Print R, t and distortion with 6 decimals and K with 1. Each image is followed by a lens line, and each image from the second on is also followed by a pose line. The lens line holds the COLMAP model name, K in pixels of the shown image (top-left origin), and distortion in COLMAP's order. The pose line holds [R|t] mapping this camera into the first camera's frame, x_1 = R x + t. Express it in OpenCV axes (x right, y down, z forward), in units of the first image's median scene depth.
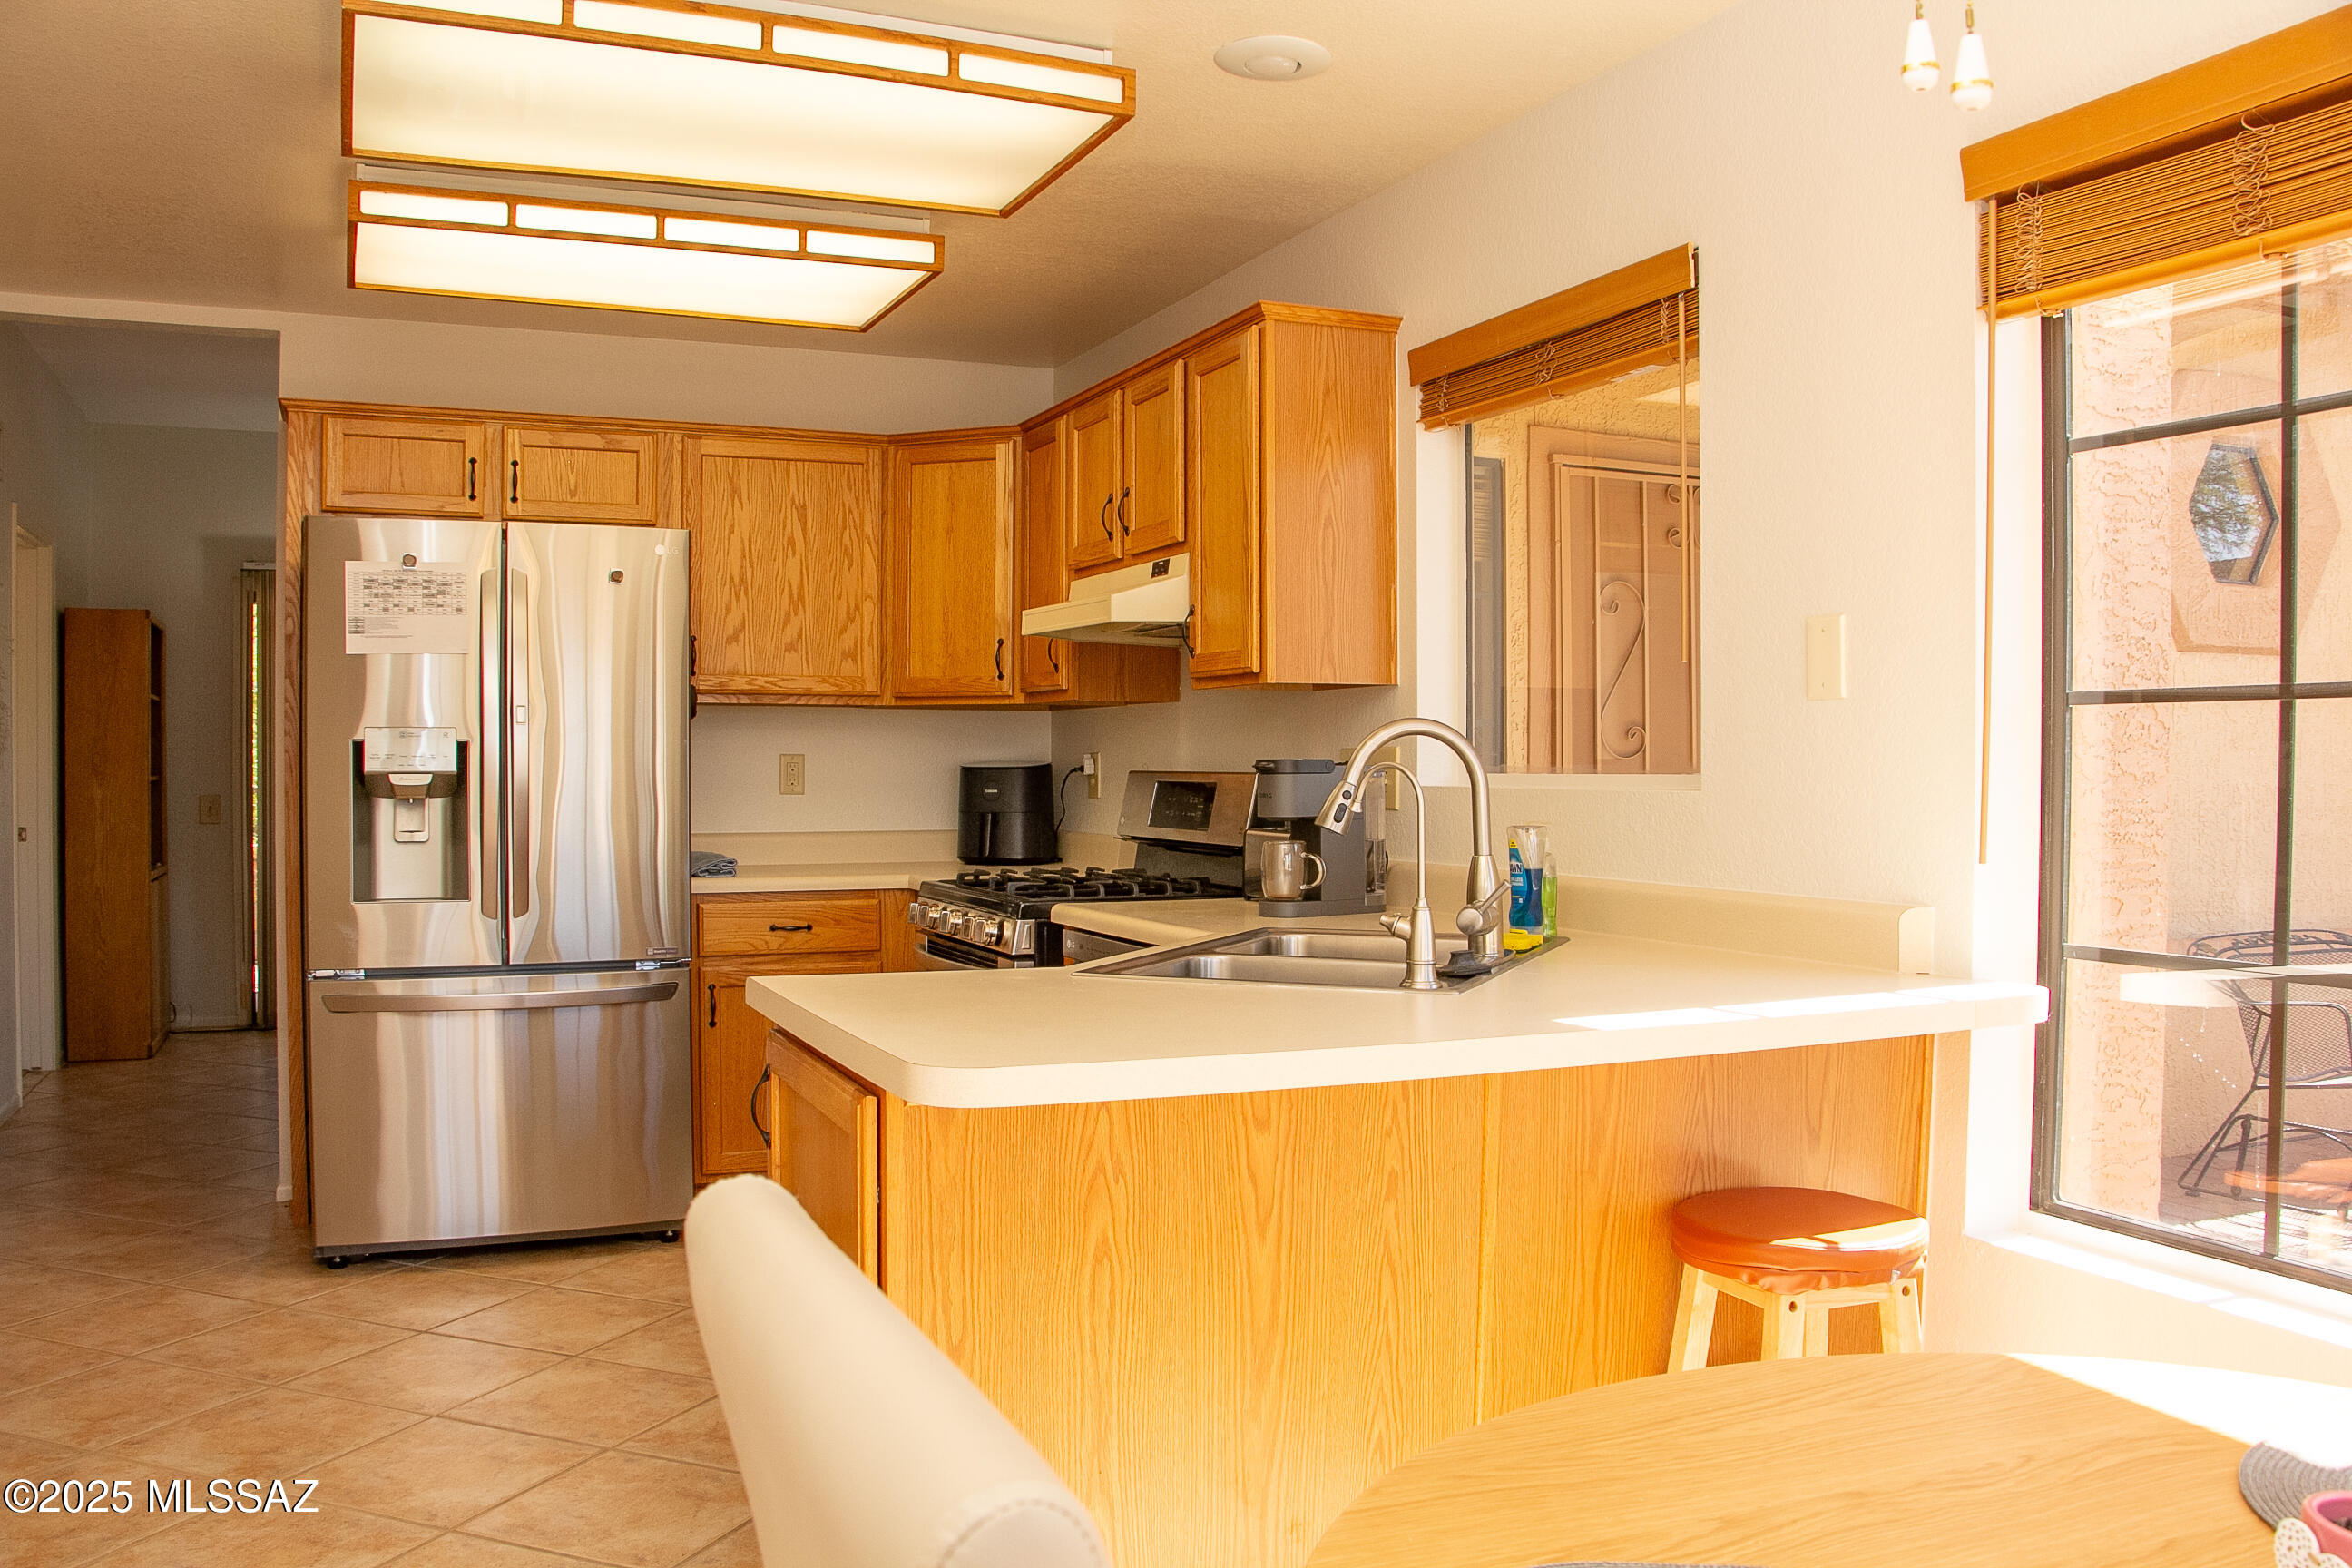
lens RADIAL K [[1928.3, 0, 1176.0], [0, 1928.3, 784.0], [0, 0, 1]] dist [-0.189047, 0.175498]
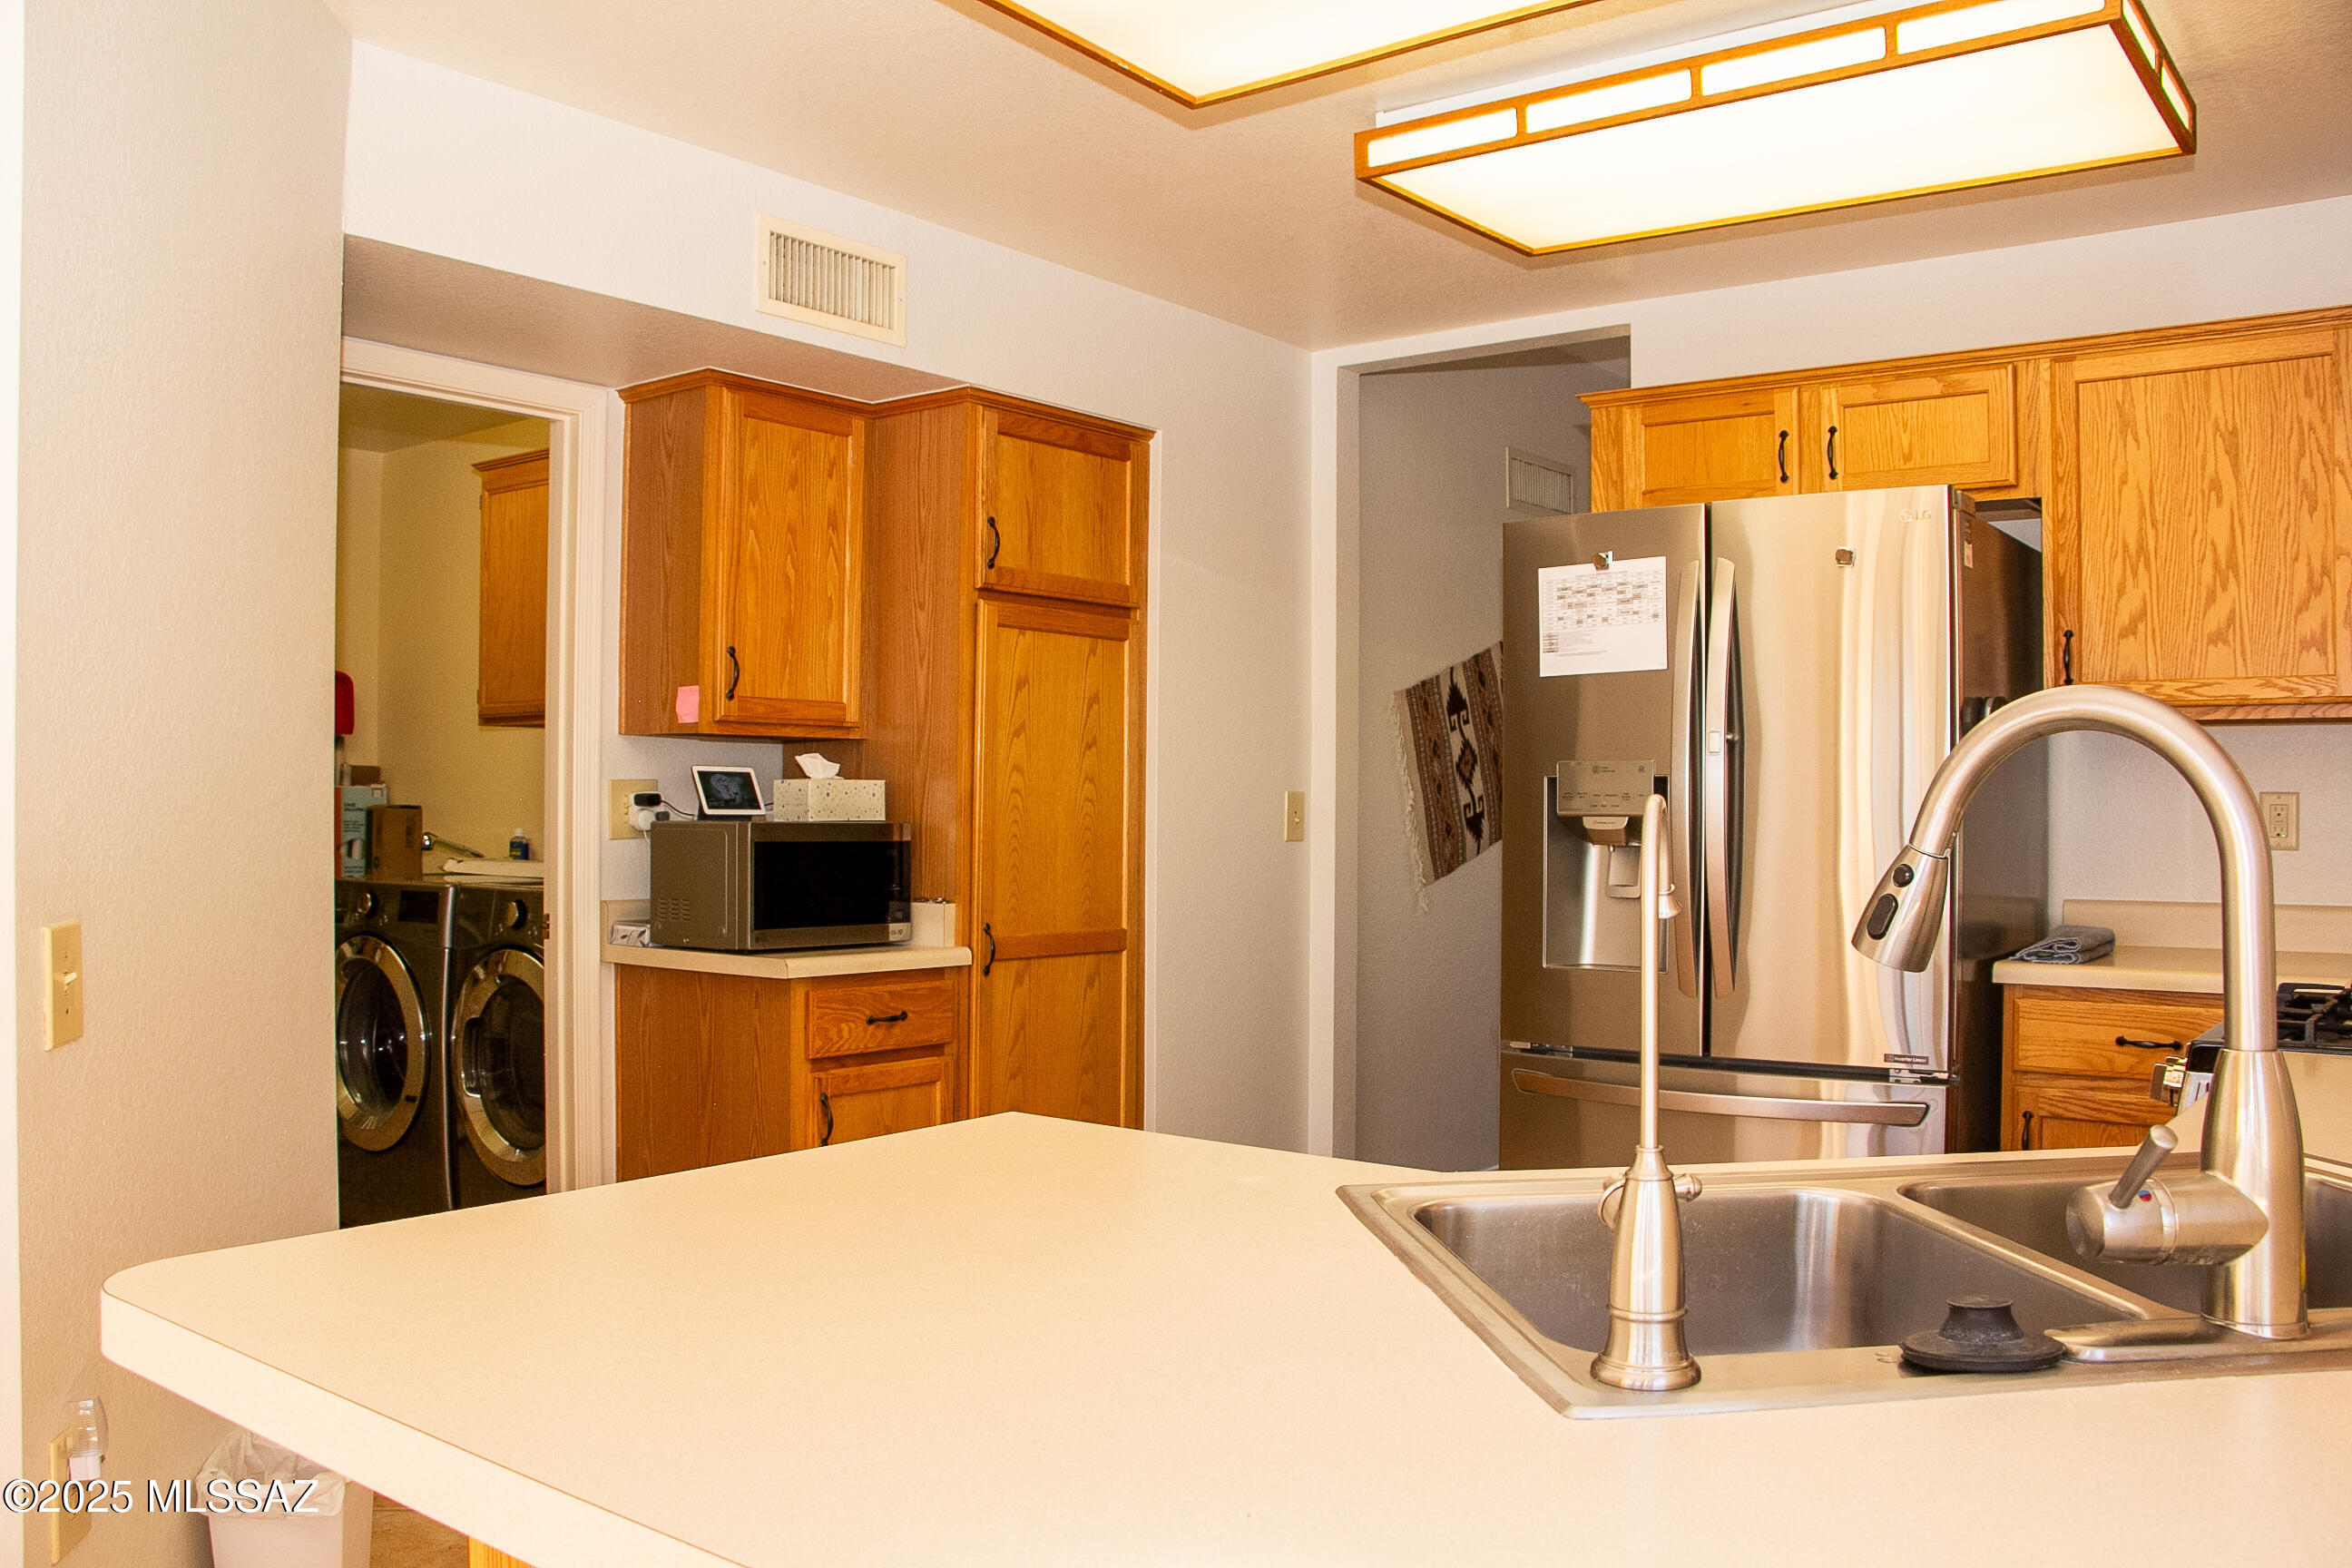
lens RADIAL K [[1928.3, 0, 1176.0], [0, 1928.3, 784.0], [0, 0, 1]] dist [-0.189047, 0.175498]
pose [[0.486746, -0.008341, -0.873504, 0.211209], [-0.011944, 0.999797, -0.016203, -0.003349], [0.873462, 0.018320, 0.486548, 0.368701]]
